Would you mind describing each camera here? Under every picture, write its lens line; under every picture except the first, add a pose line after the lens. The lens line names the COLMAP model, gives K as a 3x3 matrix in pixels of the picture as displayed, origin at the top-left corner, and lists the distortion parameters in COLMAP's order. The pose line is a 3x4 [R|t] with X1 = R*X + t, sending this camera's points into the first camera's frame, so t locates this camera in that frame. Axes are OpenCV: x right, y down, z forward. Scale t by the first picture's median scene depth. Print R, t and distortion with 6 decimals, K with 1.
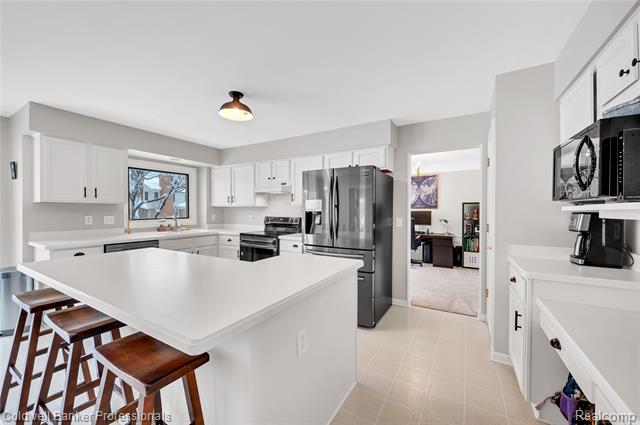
lens RADIAL K [[250.1, 0, 319.7], [0, 250.1, 211.6], [0, 0, 1]] dist [-0.003594, 0.000331]
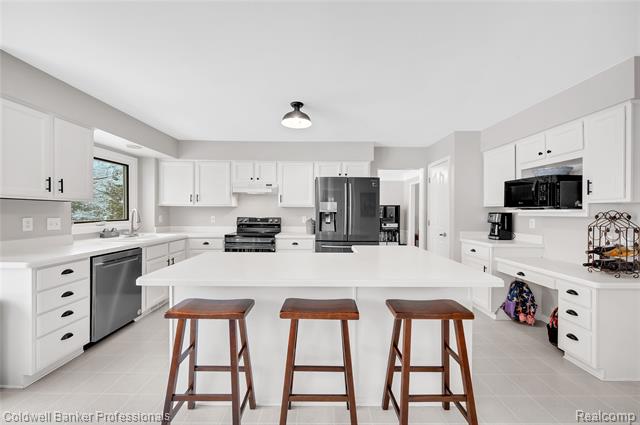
lens RADIAL K [[250.1, 0, 320.7], [0, 250.1, 211.7], [0, 0, 1]] dist [-0.003594, 0.000331]
pose [[0.859990, 0.000739, 0.510310, -0.477624], [-0.000340, 1.000000, -0.000875, -0.000289], [-0.510310, 0.000579, 0.859990, 0.009190]]
